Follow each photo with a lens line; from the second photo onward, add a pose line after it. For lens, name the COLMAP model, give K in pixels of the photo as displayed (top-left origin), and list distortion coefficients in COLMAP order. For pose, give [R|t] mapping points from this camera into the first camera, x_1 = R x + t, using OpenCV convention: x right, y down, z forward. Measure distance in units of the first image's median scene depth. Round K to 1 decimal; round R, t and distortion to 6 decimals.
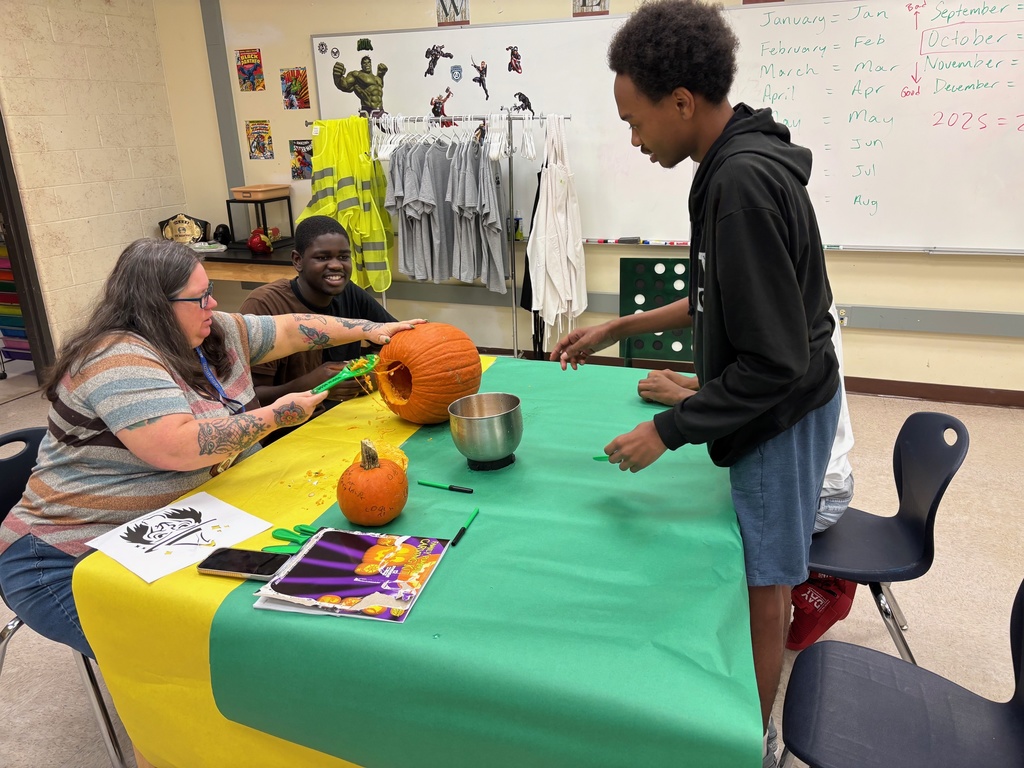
lens RADIAL K [[787.4, 0, 512.8], [0, 787.4, 364.4], [0, 0, 1]] dist [0.042269, -0.006092]
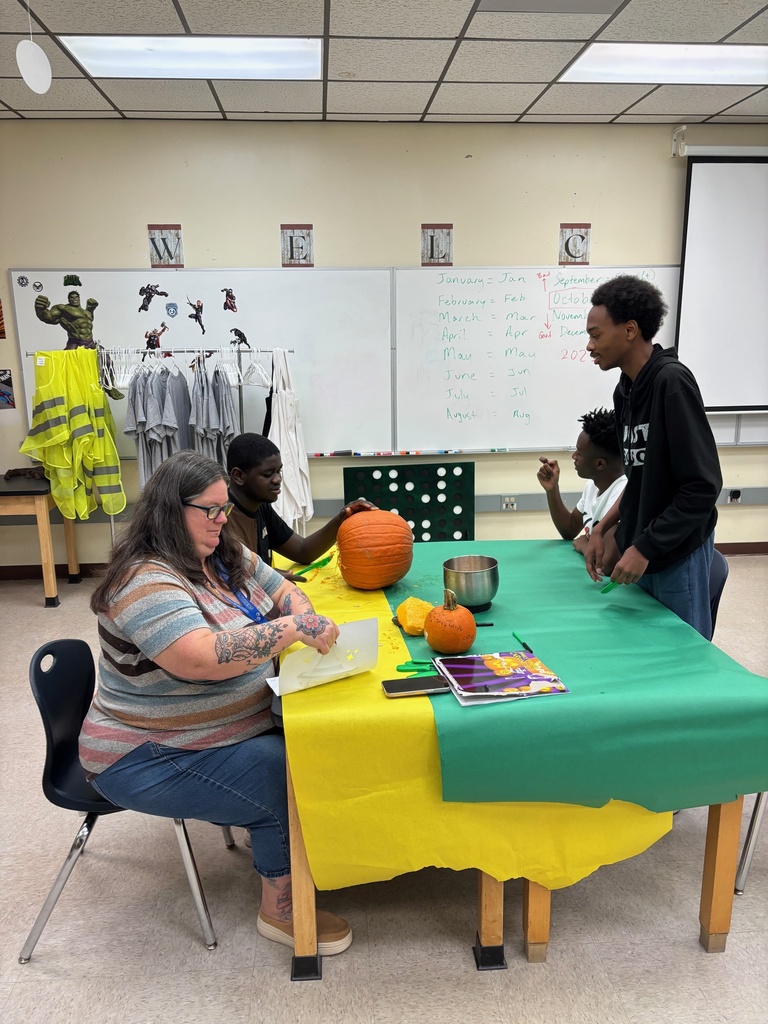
lens RADIAL K [[756.3, 0, 384.0], [0, 756.3, 512.0], [0, 0, 1]] dist [0.071790, -0.073646]
pose [[0.917927, -0.078023, 0.389003, -0.240159], [0.112827, 0.991325, -0.067407, 0.012477], [-0.380369, 0.105765, 0.918767, -0.048970]]
